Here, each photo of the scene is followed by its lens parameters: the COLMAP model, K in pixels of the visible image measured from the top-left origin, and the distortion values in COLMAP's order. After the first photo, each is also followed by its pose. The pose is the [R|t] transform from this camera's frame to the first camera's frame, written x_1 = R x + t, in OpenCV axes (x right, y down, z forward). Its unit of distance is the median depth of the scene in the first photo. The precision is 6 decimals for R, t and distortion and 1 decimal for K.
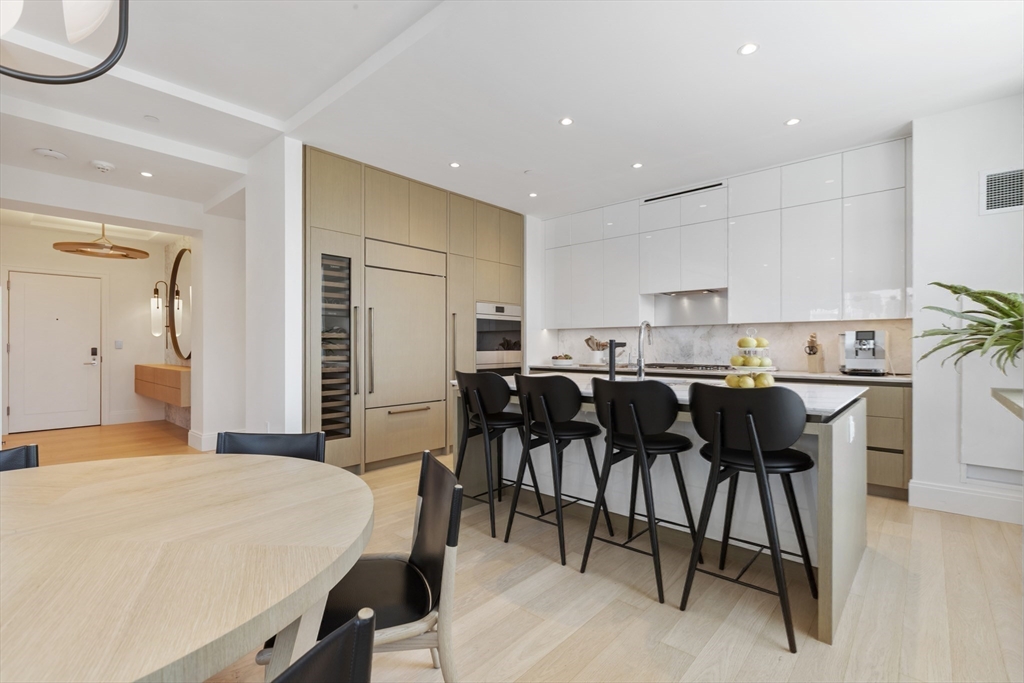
lens RADIAL K [[459.7, 0, 510.4], [0, 459.7, 347.0], [0, 0, 1]] dist [0.000128, -0.000485]
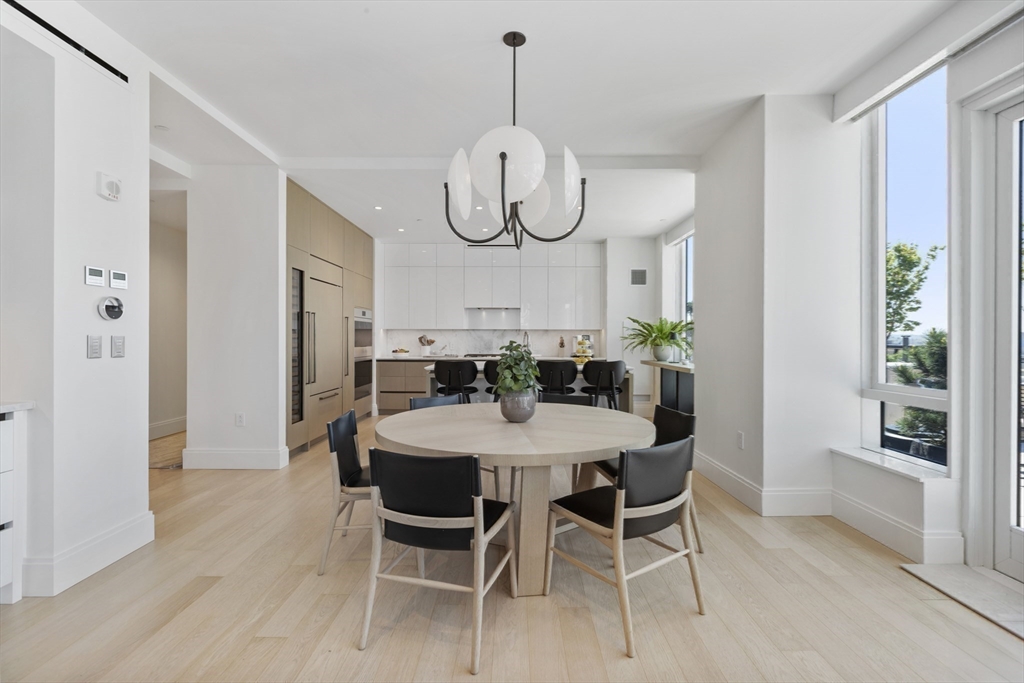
lens RADIAL K [[459.7, 0, 509.5], [0, 459.7, 338.9], [0, 0, 1]] dist [0.000128, -0.000485]
pose [[0.750877, 0.002192, 0.660438, -0.611577], [-0.000905, 0.999997, -0.002290, -0.011327], [-0.660441, 0.001122, 0.750877, -0.213718]]
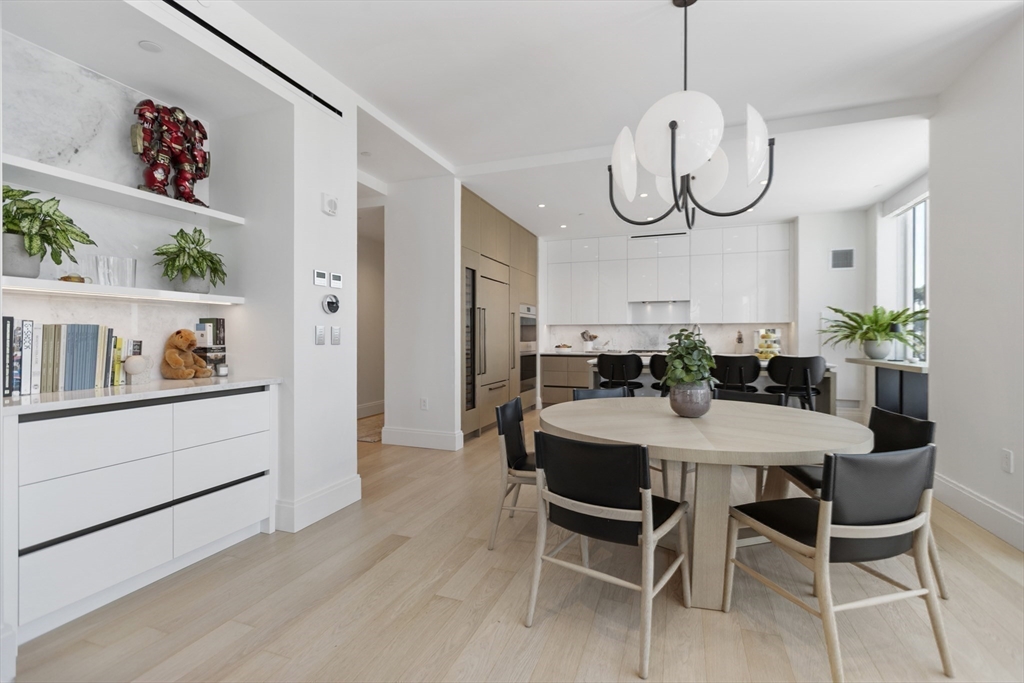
lens RADIAL K [[459.7, 0, 507.2], [0, 459.7, 337.3], [0, 0, 1]] dist [0.000128, -0.000485]
pose [[0.932696, 0.001344, 0.360660, -0.608796], [-0.000115, 0.999994, -0.003429, 0.001004], [-0.360663, 0.003157, 0.932691, -0.204488]]
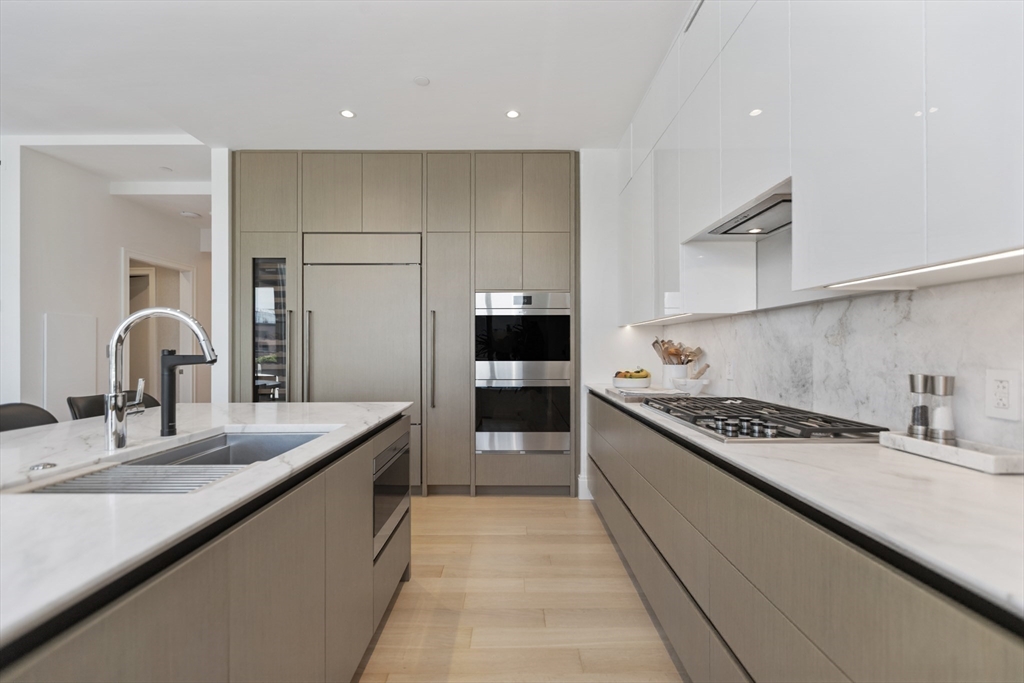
lens RADIAL K [[459.7, 0, 527.0], [0, 459.7, 339.3], [0, 0, 1]] dist [0.000128, -0.000485]
pose [[0.673750, -0.016547, -0.738774, 0.535355], [-0.001538, 0.999716, -0.023795, -0.009760], [0.738958, 0.017168, 0.673533, 0.617342]]
